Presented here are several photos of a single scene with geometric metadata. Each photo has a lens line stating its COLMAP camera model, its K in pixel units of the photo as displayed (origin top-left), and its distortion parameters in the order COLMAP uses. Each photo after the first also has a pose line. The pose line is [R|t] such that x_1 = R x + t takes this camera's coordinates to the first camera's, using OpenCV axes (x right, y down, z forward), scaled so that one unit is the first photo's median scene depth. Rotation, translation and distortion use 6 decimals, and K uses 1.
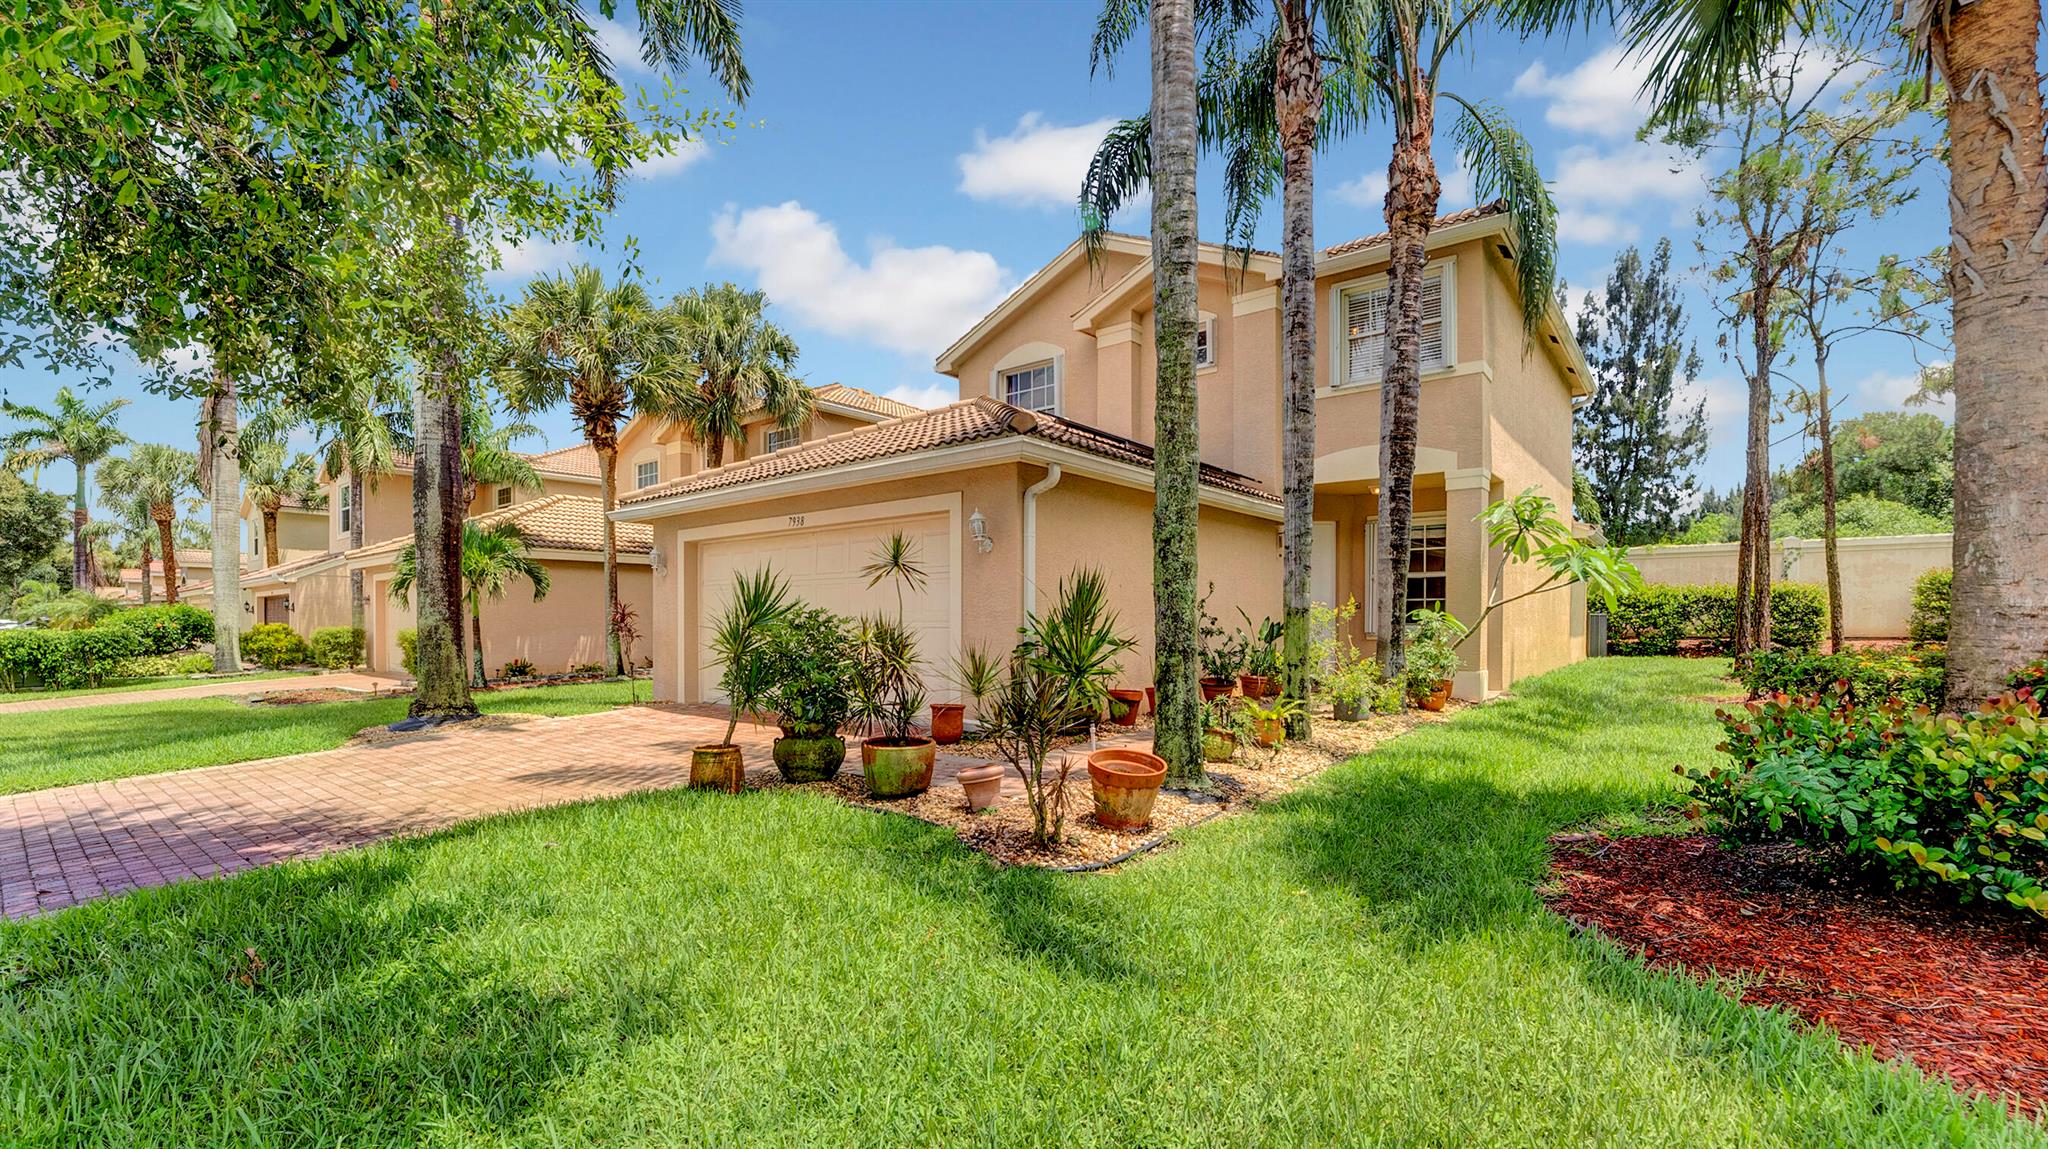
lens RADIAL K [[888.5, 0, 1032.9], [0, 888.5, 606.2], [0, 0, 1]] dist [-0.027922, 0.005363]
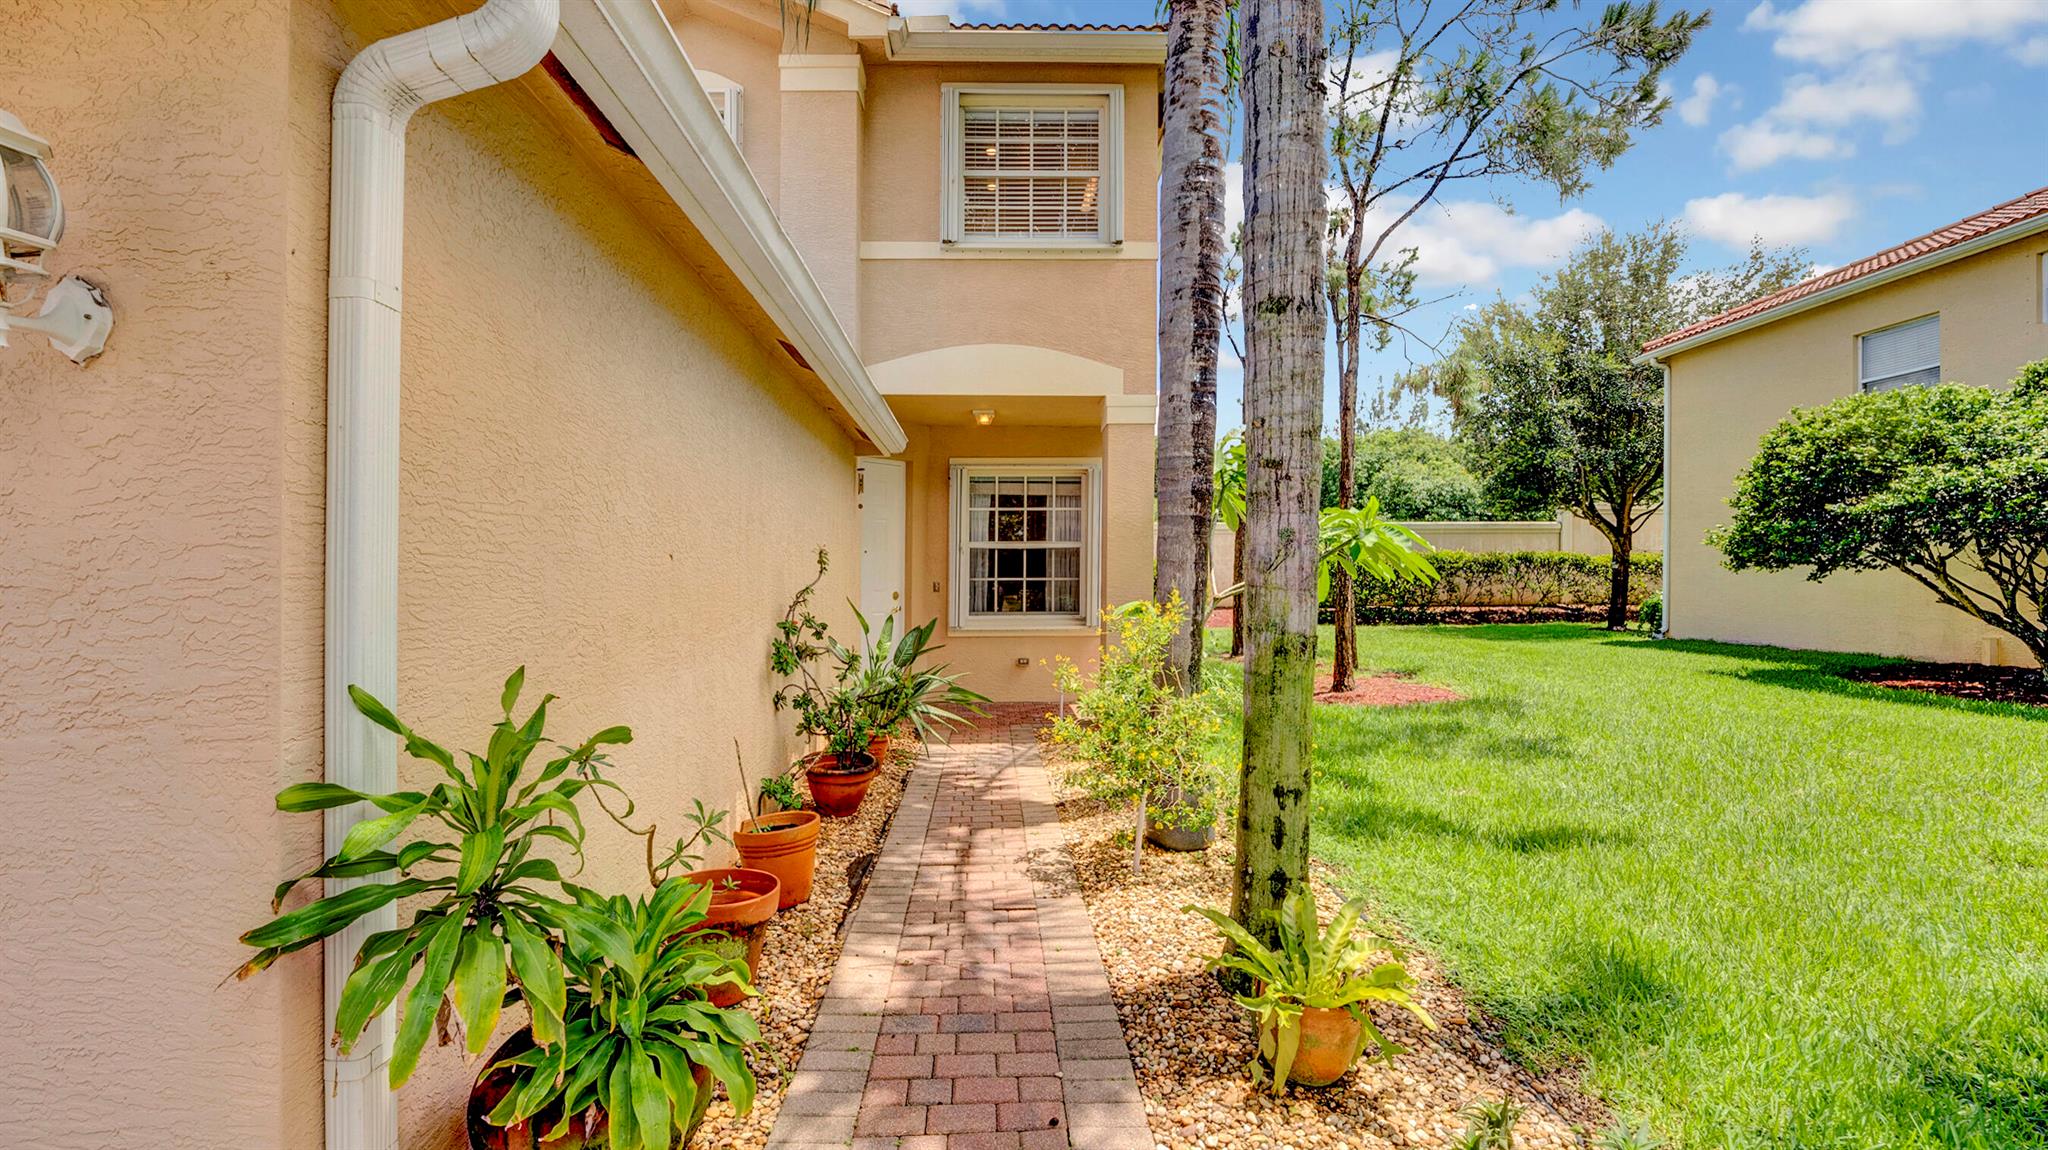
lens RADIAL K [[851.1, 0, 1024.0], [0, 851.1, 575.0], [0, 0, 1]] dist [-0.022566, 0.000077]
pose [[0.763128, 0.000670, 0.646247, -0.010604], [-0.005463, 0.999970, 0.005414, -0.019815], [-0.646224, -0.007662, 0.763109, 0.669154]]
